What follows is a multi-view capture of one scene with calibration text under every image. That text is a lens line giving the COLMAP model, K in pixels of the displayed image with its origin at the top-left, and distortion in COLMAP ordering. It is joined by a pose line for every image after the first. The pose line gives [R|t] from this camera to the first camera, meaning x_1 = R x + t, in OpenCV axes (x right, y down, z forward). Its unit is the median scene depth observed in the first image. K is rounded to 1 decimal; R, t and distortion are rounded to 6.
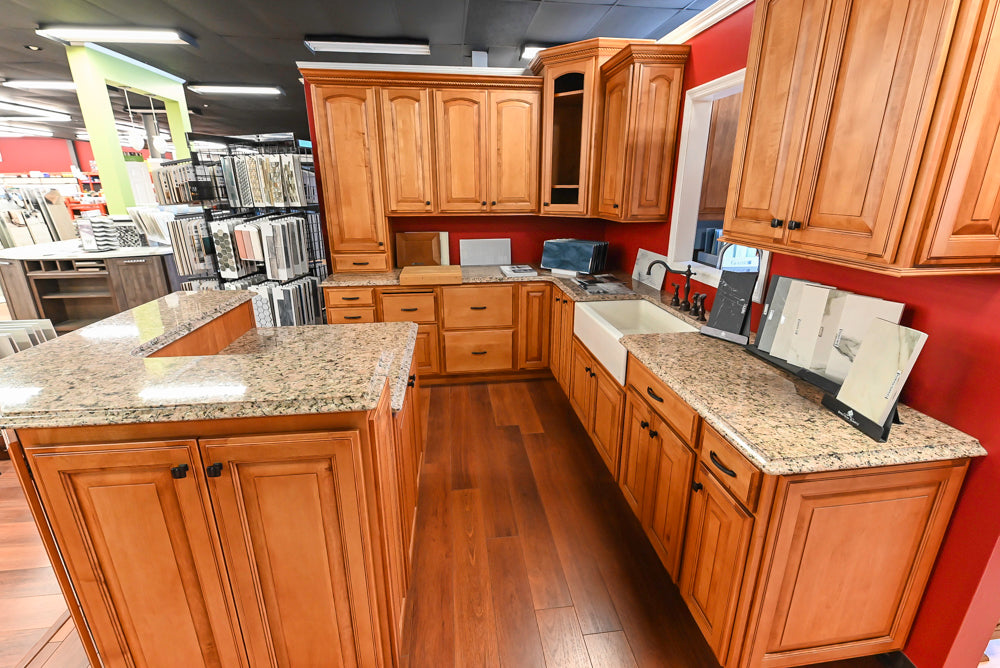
lens RADIAL K [[437.7, 0, 505.4], [0, 437.7, 326.6], [0, 0, 1]] dist [0.000625, -0.000478]
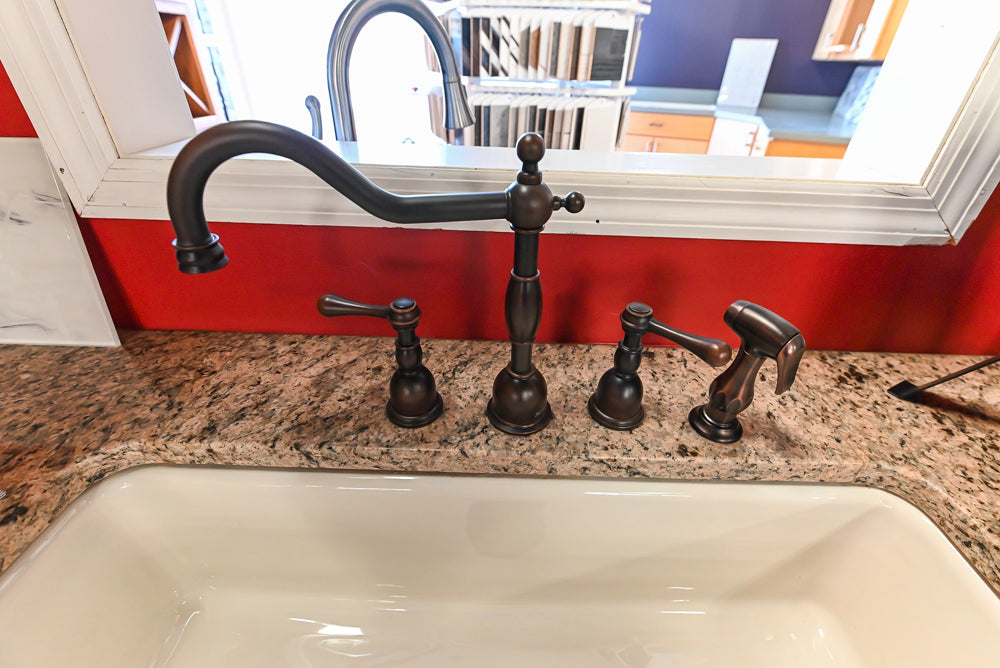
lens RADIAL K [[417.9, 0, 503.8], [0, 417.9, 321.4], [0, 0, 1]] dist [0.006096, -0.007394]
pose [[0.146131, -0.524842, 0.838562, 0.221379], [0.274670, 0.835859, 0.475285, -0.118108], [-0.950370, 0.160874, 0.266303, 0.745998]]
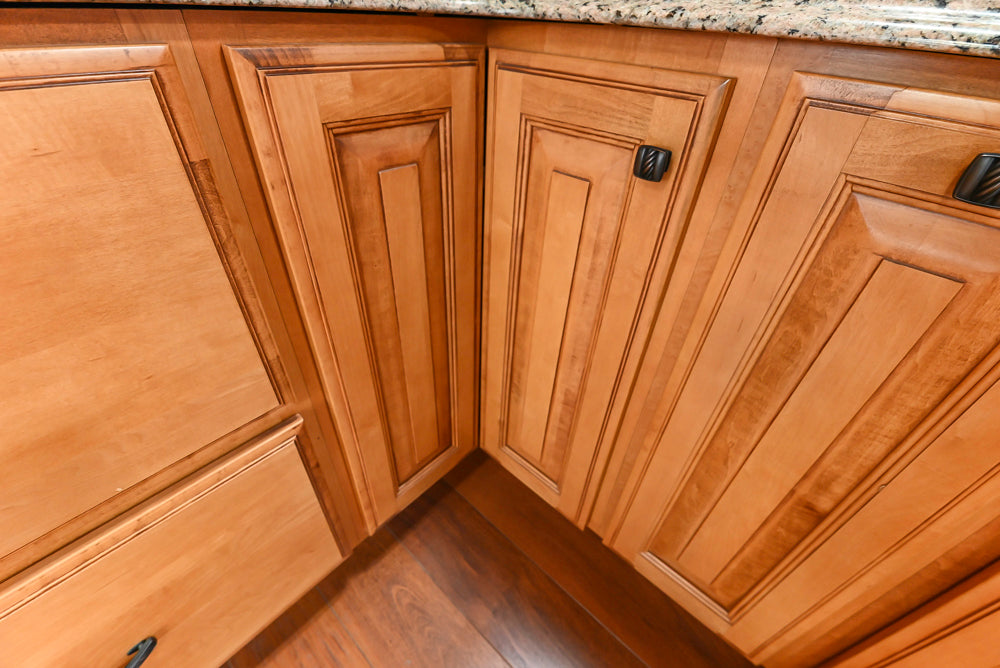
lens RADIAL K [[417.9, 0, 506.1], [0, 417.9, 329.4], [0, 0, 1]] dist [0.006096, -0.007394]
pose [[0.751688, -0.371960, 0.544620, 0.006341], [0.152334, 0.901375, 0.405361, -0.074863], [-0.641685, -0.221740, 0.734215, 0.948081]]
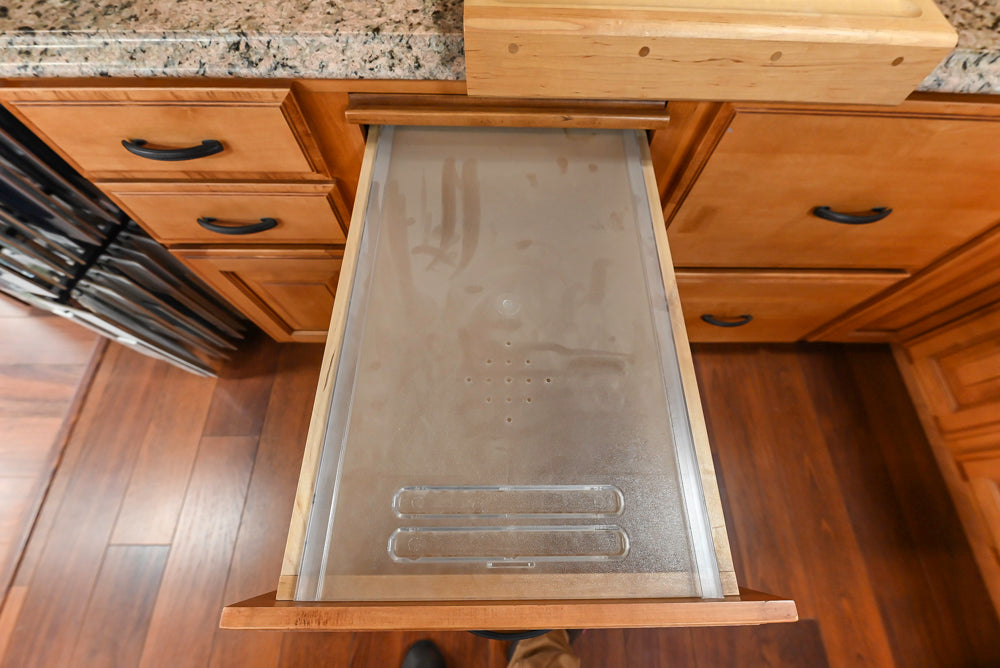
lens RADIAL K [[414.5, 0, 505.8], [0, 414.5, 330.2], [0, 0, 1]] dist [-0.009278, -0.002018]
pose [[0.992938, 0.116233, -0.023765, -0.222219], [-0.060978, 0.671835, 0.738187, -0.145063], [0.101768, -0.731525, 0.674177, 0.879124]]
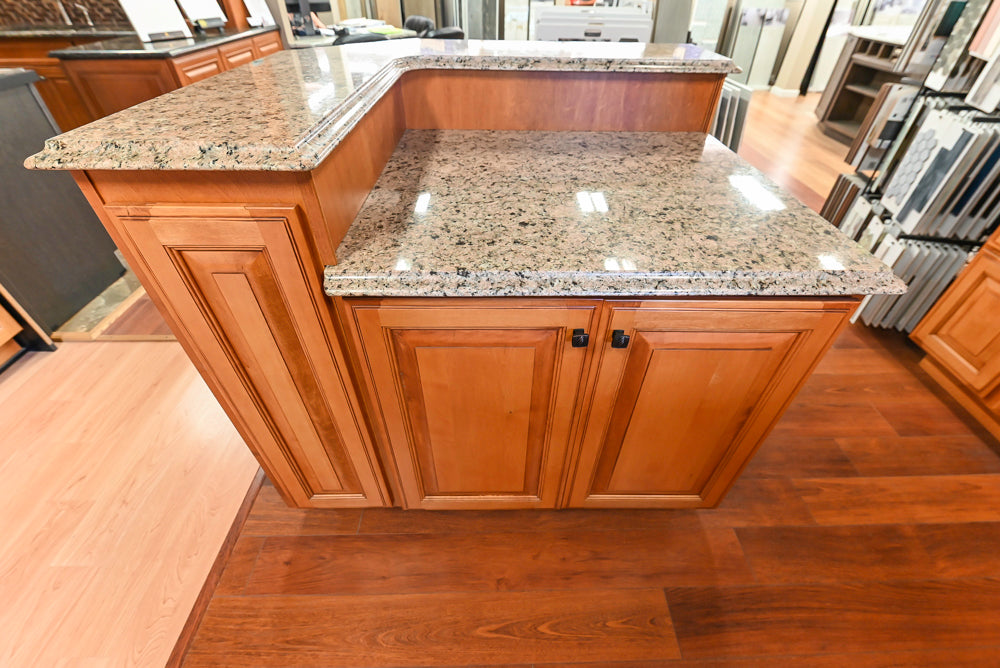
lens RADIAL K [[417.9, 0, 498.6], [0, 417.9, 330.3], [0, 0, 1]] dist [0.006096, -0.007394]
pose [[-0.112913, 0.640437, -0.759665, 0.055026], [-0.310654, 0.703471, 0.639236, -0.059778], [0.943793, 0.308171, 0.119524, 0.506159]]
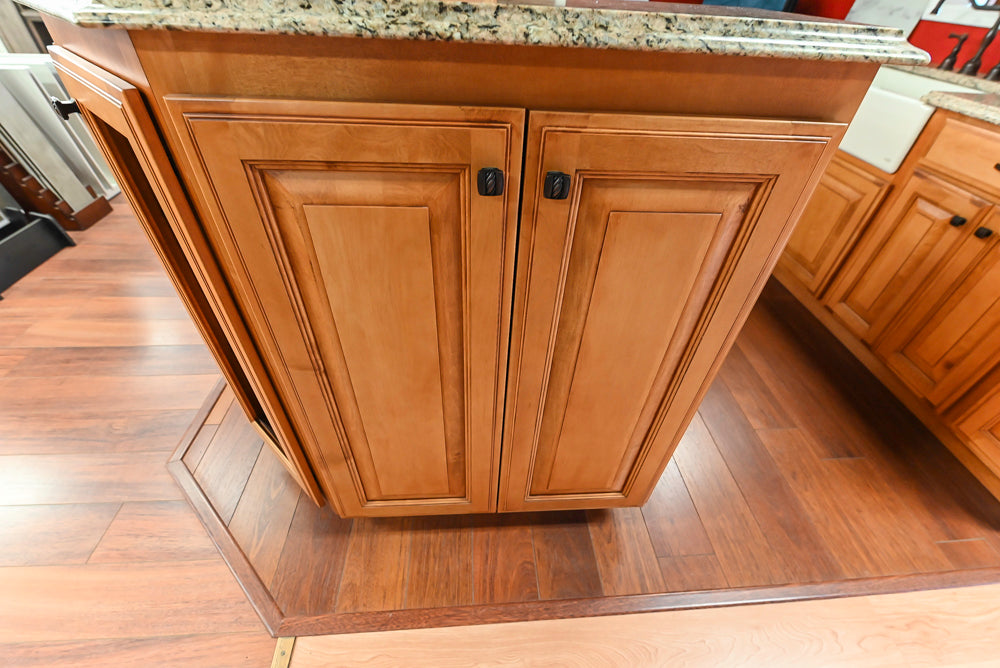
lens RADIAL K [[417.9, 0, 506.4], [0, 417.9, 331.1], [0, 0, 1]] dist [0.006096, -0.007394]
pose [[0.997873, 0.064992, 0.005050, -0.233144], [-0.061751, 0.917596, 0.392689, 0.097493], [0.020888, -0.392166, 0.919657, 0.166862]]
